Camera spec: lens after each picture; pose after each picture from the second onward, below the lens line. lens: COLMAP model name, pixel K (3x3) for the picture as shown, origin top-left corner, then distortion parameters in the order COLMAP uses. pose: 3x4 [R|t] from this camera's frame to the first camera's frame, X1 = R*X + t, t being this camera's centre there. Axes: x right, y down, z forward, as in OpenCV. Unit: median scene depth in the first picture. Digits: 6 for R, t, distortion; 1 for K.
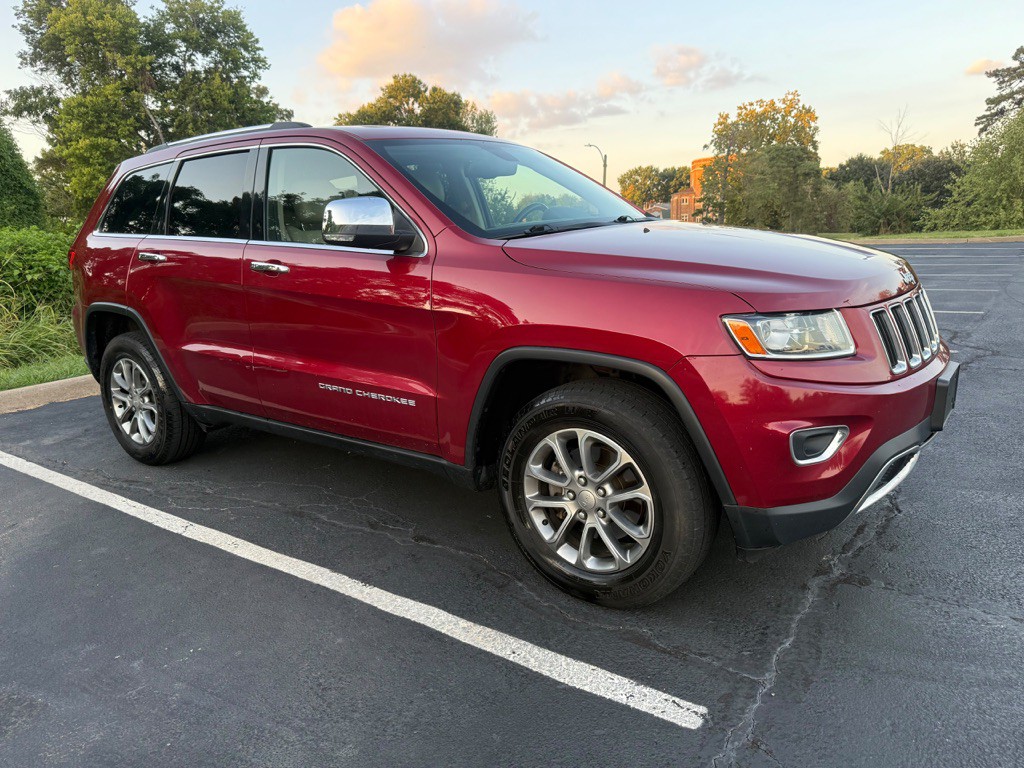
lens RADIAL K [[774.9, 0, 512.2], [0, 774.9, 387.9], [0, 0, 1]] dist [0.019826, -0.015053]
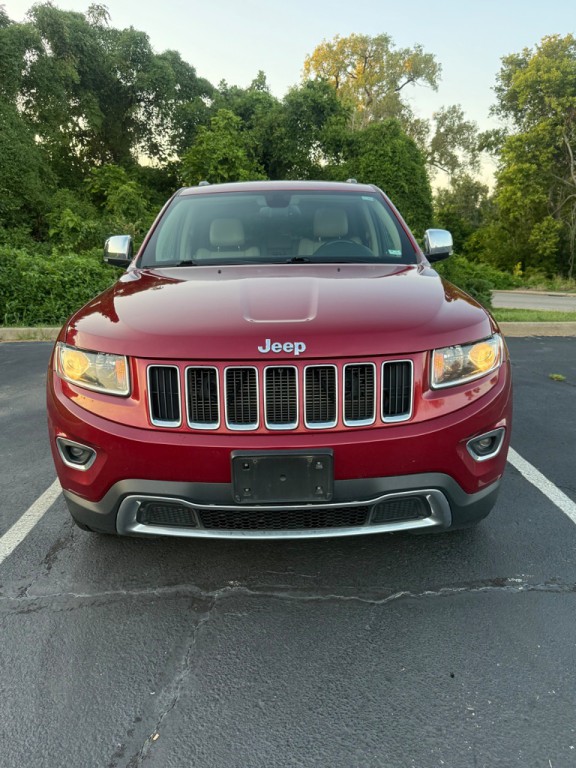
lens RADIAL K [[581.2, 0, 286.1], [0, 581.2, 386.9], [0, 0, 1]] dist [0.019826, -0.015053]
pose [[0.590276, 0.245852, -0.768851, 0.108572], [-0.196677, 0.967588, 0.158405, -0.021023], [0.782875, 0.057713, 0.619497, 0.056688]]
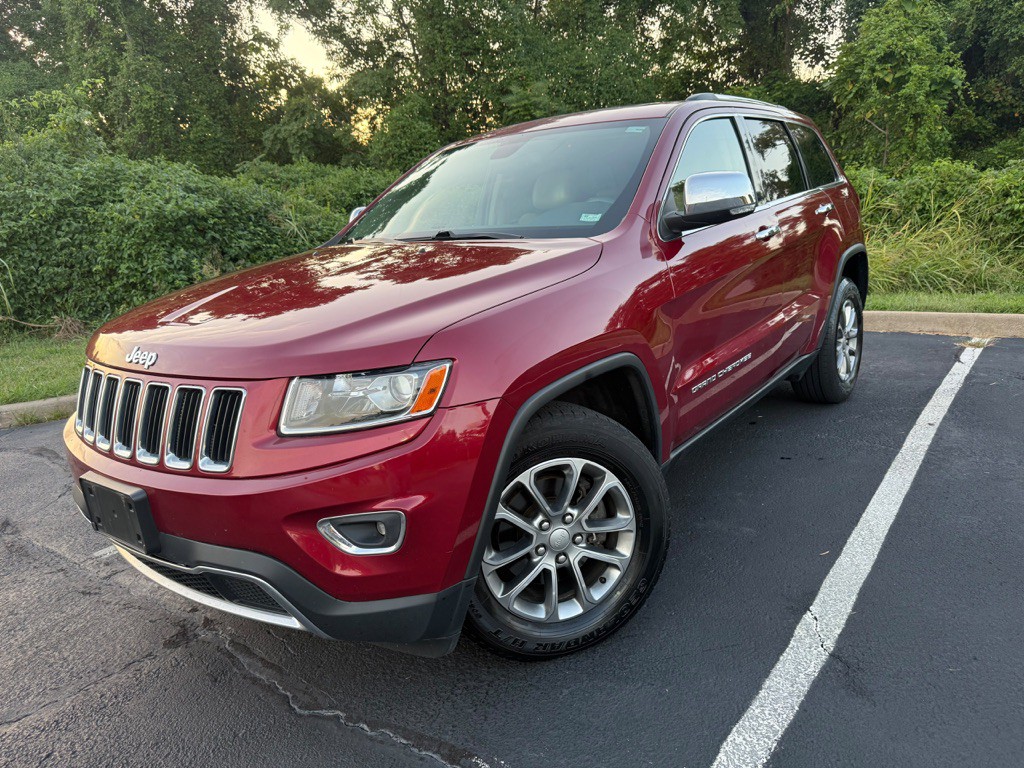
lens RADIAL K [[774.9, 0, 518.1], [0, 774.9, 376.4], [0, 0, 1]] dist [0.019826, -0.015053]
pose [[-0.017617, 0.269025, -0.962972, 0.126732], [-0.140249, 0.952935, 0.268786, -0.038865], [0.989960, 0.139791, 0.020943, 0.136277]]
